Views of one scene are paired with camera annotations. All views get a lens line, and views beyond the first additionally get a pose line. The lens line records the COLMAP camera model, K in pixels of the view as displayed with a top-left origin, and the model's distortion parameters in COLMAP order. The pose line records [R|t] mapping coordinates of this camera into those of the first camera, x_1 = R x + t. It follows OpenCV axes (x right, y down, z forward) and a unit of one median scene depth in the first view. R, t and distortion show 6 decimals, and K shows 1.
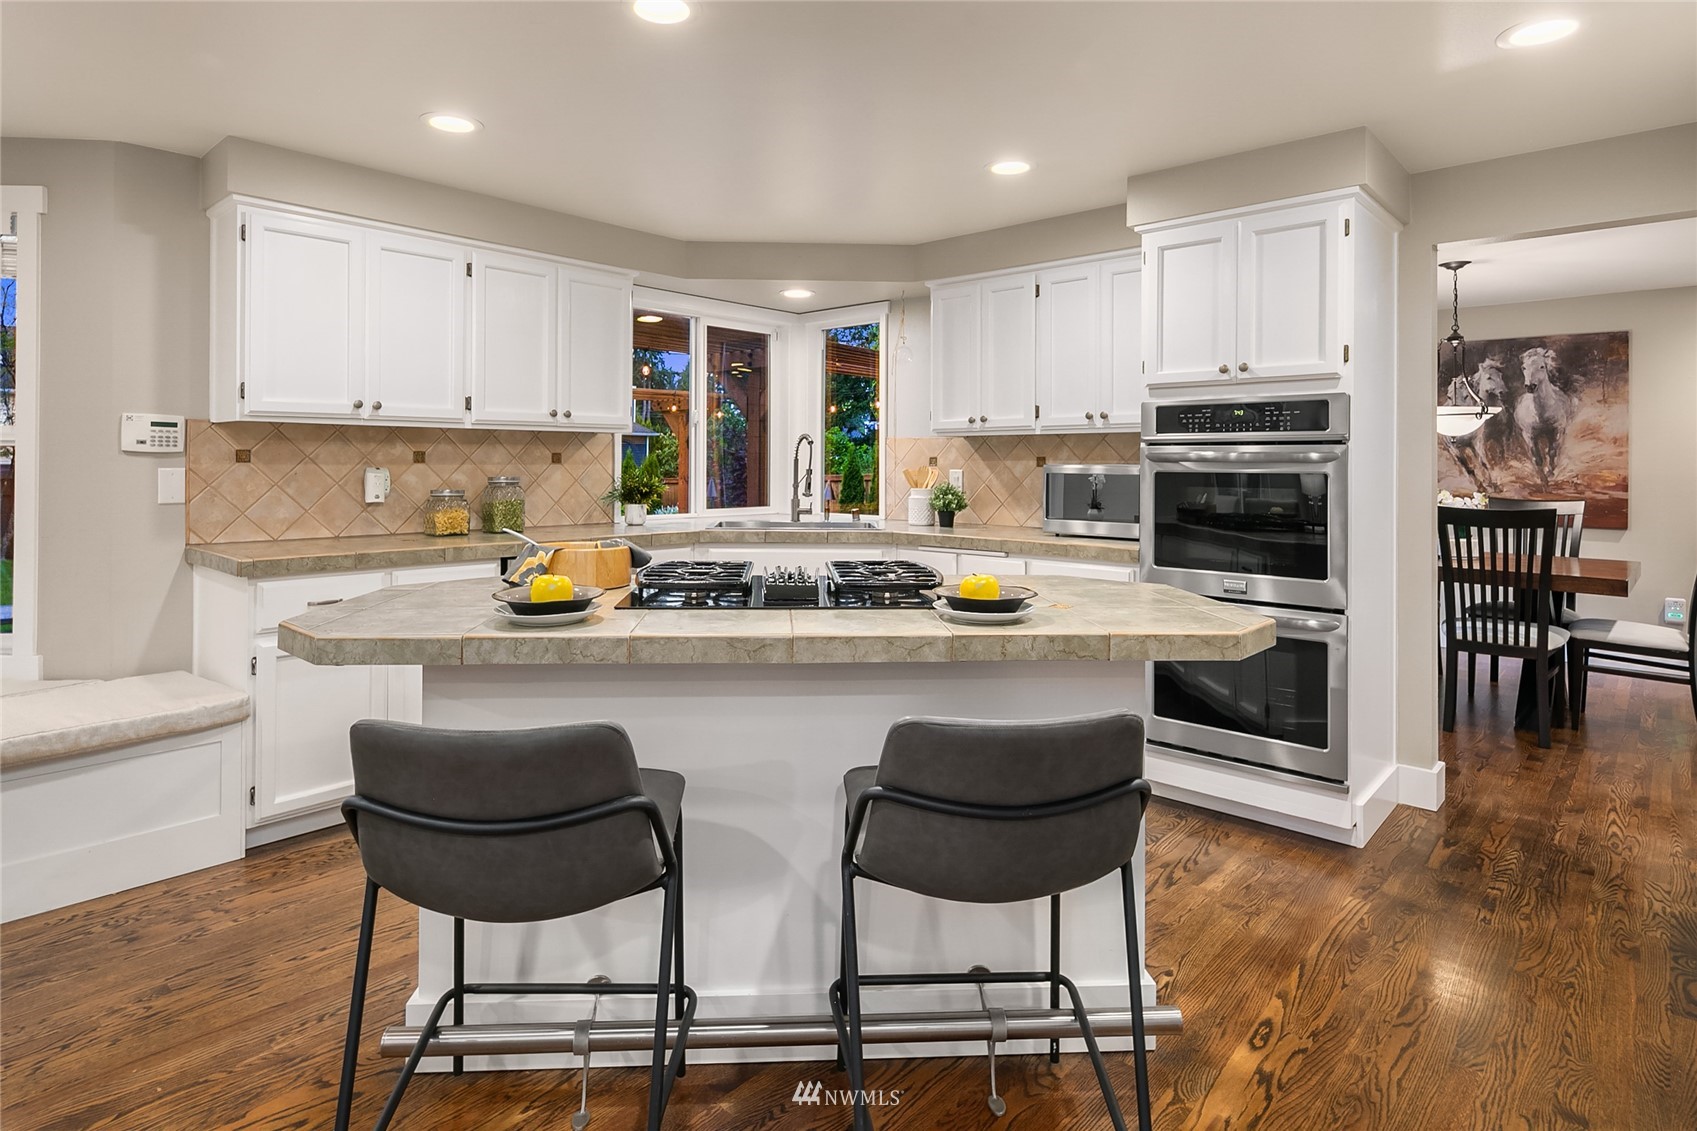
lens RADIAL K [[919.2, 0, 847.2], [0, 919.2, 462.1], [0, 0, 1]] dist [0.000935, -0.001683]
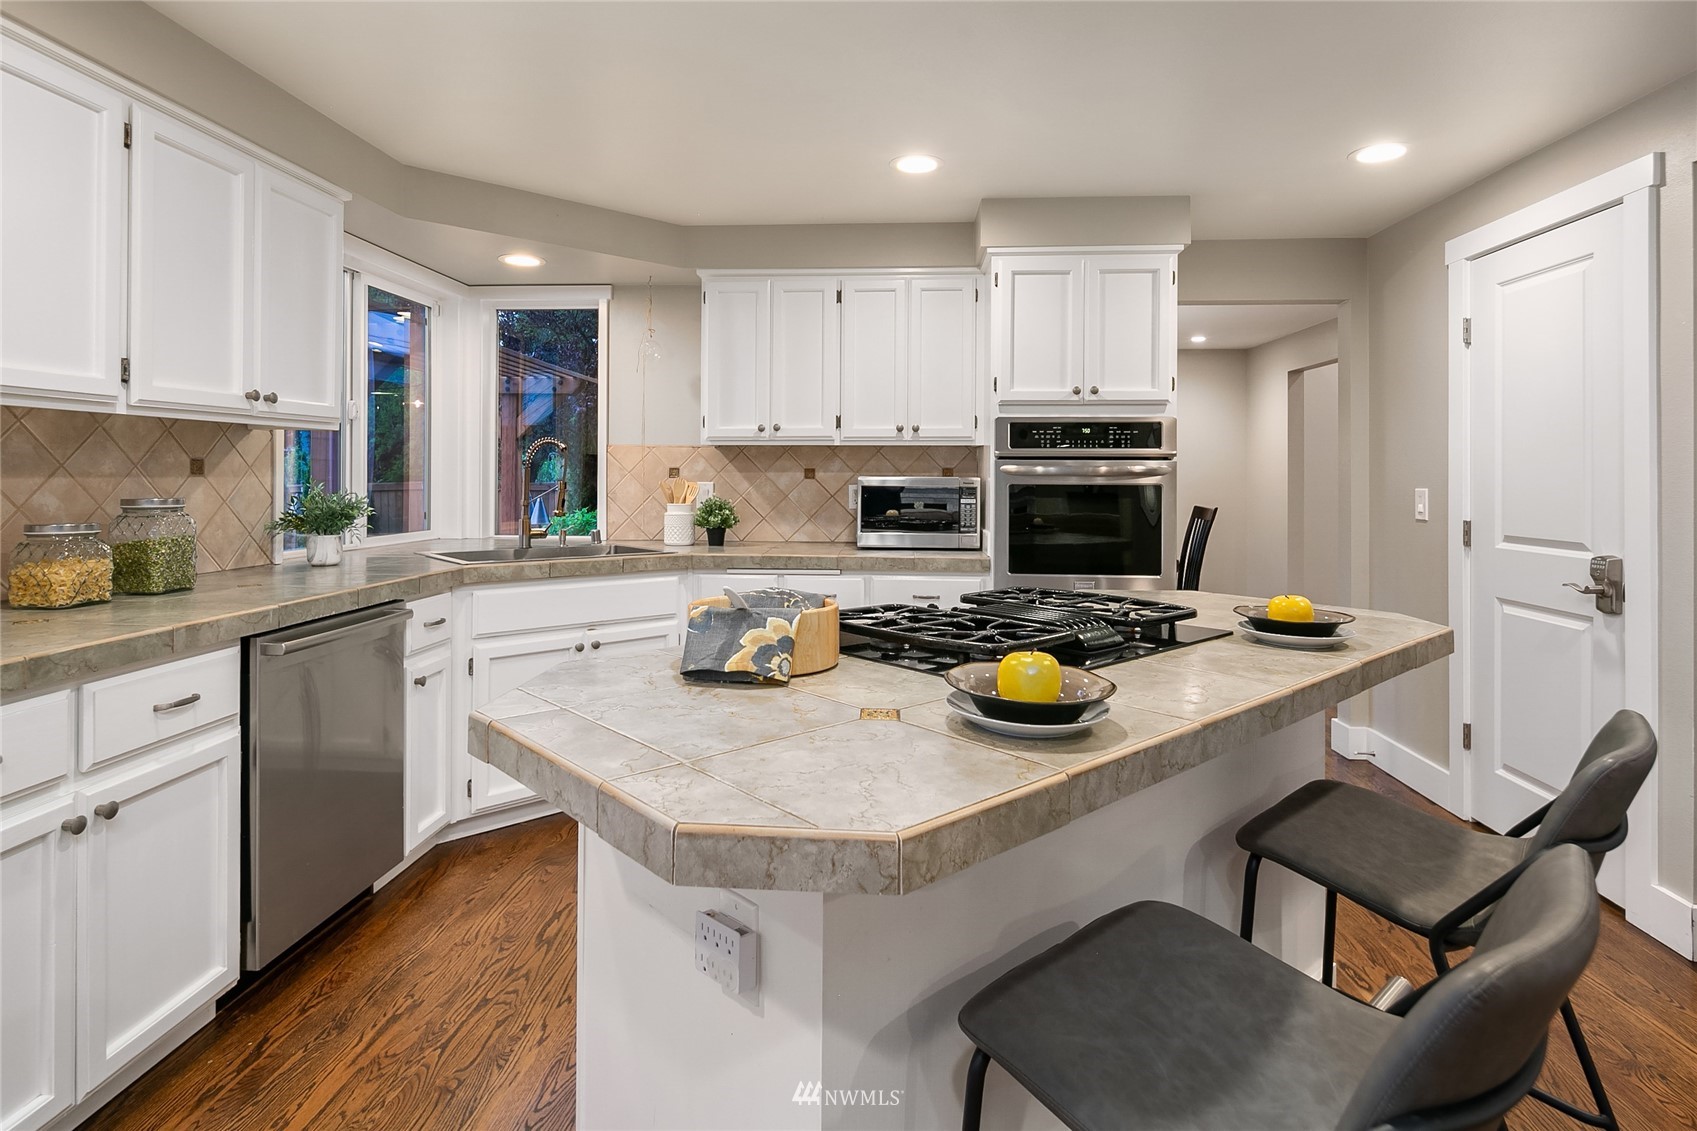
lens RADIAL K [[889.5, 0, 847.2], [0, 889.5, 476.2], [0, 0, 1]] dist [-0.000618, -0.001260]
pose [[0.783024, -0.000283, 0.621991, -0.437070], [-0.003258, 0.999984, 0.004557, -0.002522], [-0.621983, -0.005595, 0.783011, 0.314244]]
